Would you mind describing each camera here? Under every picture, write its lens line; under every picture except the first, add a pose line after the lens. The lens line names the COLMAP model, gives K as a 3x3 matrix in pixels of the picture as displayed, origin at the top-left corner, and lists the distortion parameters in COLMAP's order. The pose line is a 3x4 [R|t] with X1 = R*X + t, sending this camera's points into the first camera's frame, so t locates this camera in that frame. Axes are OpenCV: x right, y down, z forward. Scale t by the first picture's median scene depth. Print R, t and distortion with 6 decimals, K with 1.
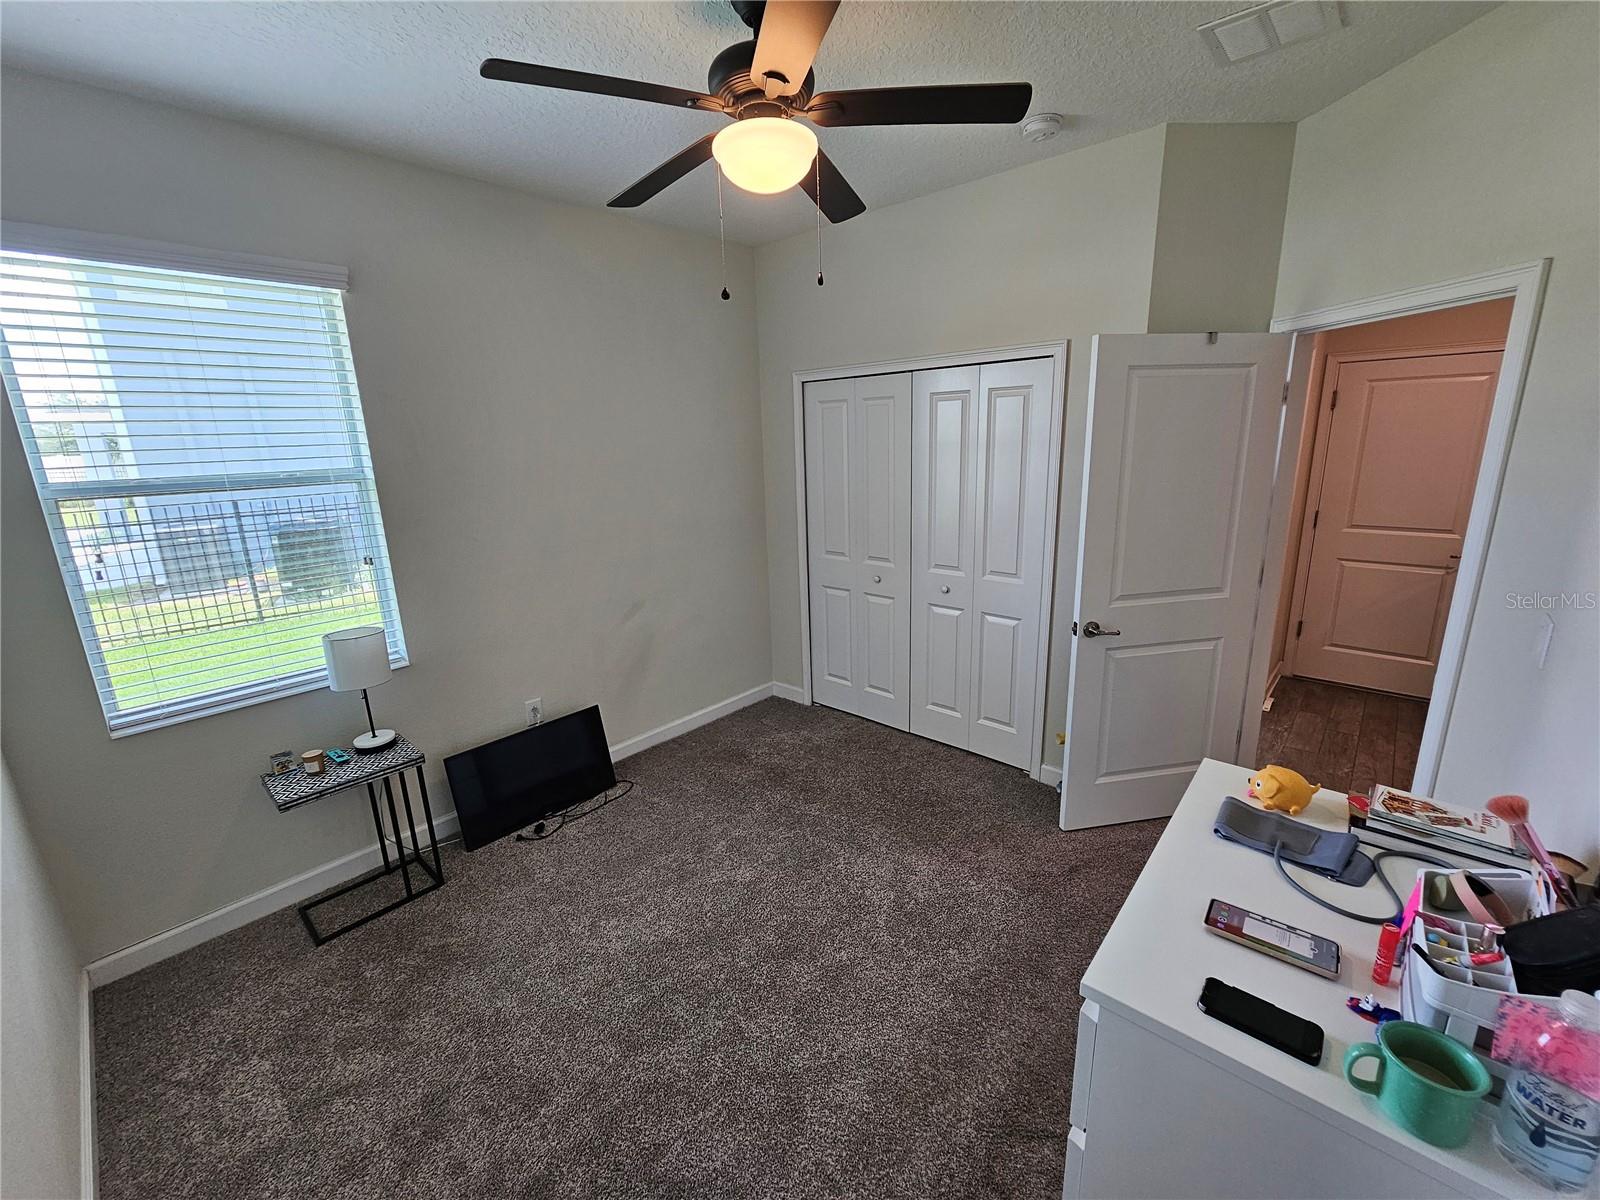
lens RADIAL K [[658.5, 0, 804.1], [0, 658.5, 593.3], [0, 0, 1]] dist [-0.002333, 0.001594]
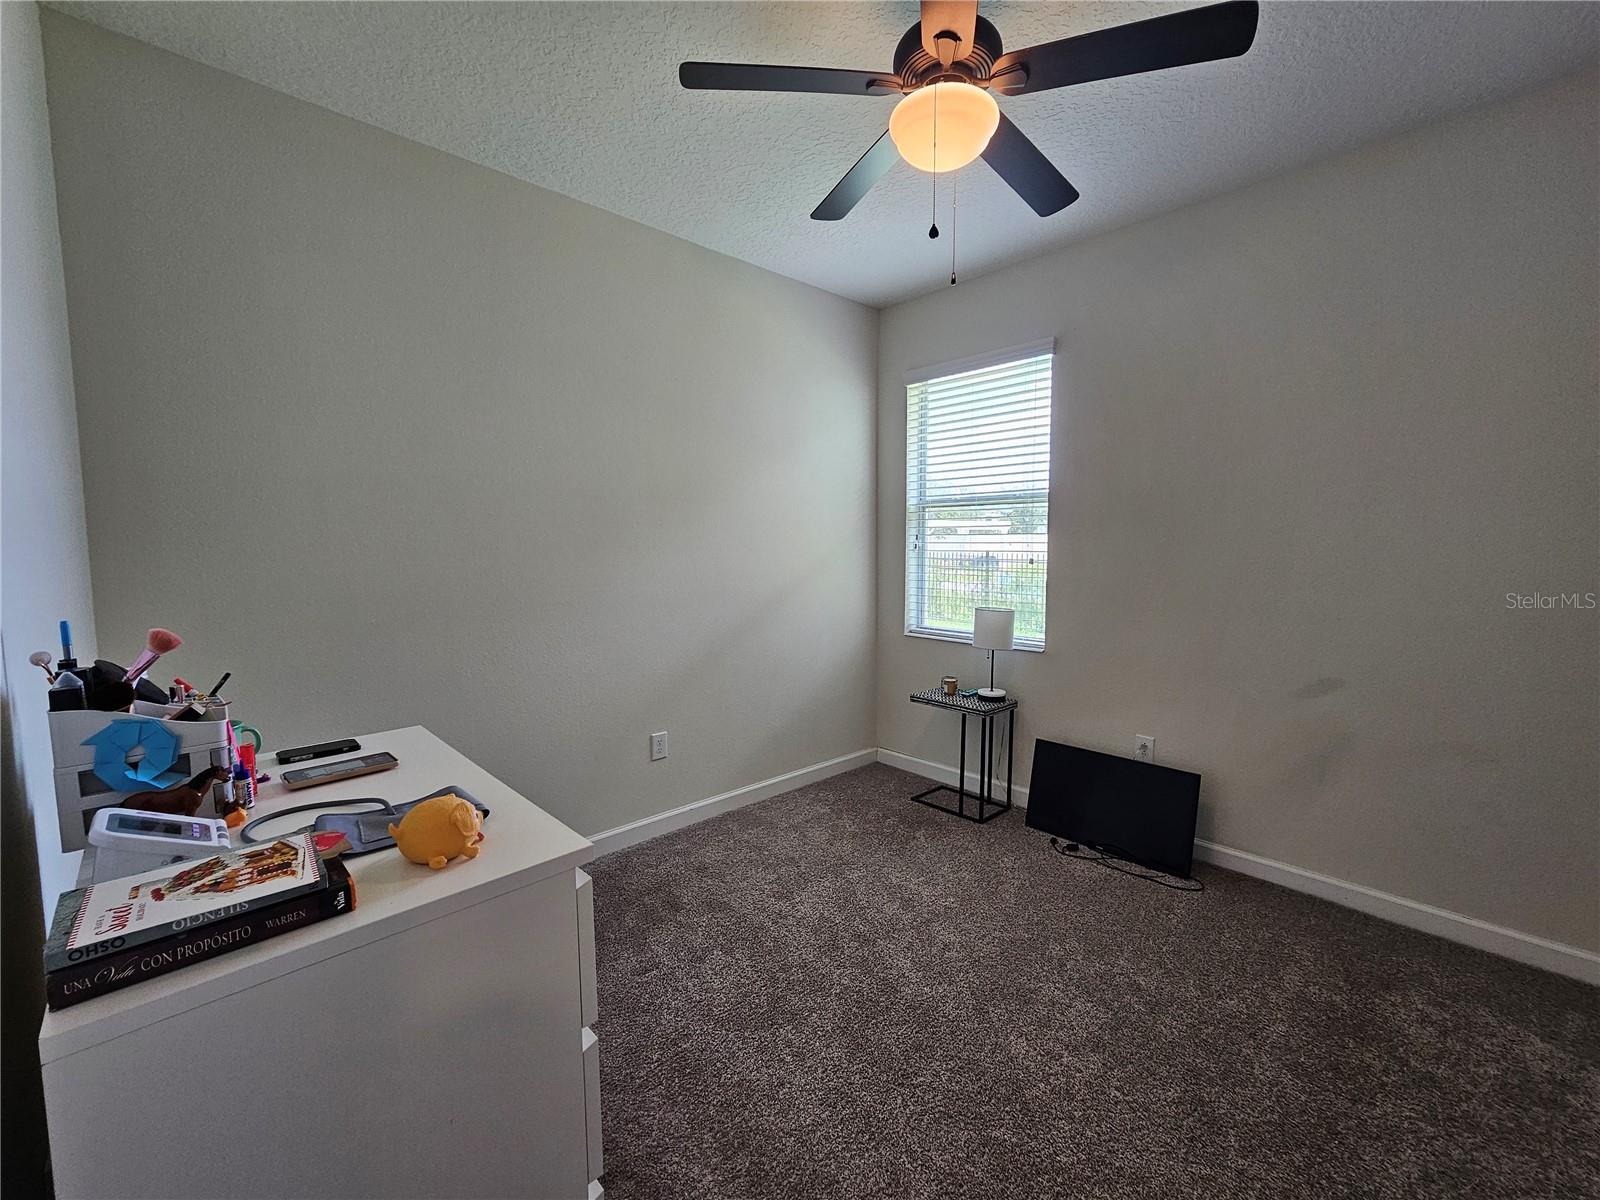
lens RADIAL K [[658.5, 0, 804.1], [0, 658.5, 593.3], [0, 0, 1]] dist [-0.002333, 0.001594]
pose [[-0.079849, 0.108646, -0.990868, 0.658867], [-0.229543, 0.965323, 0.124343, -0.046907], [0.970018, 0.237376, -0.052141, 0.663499]]
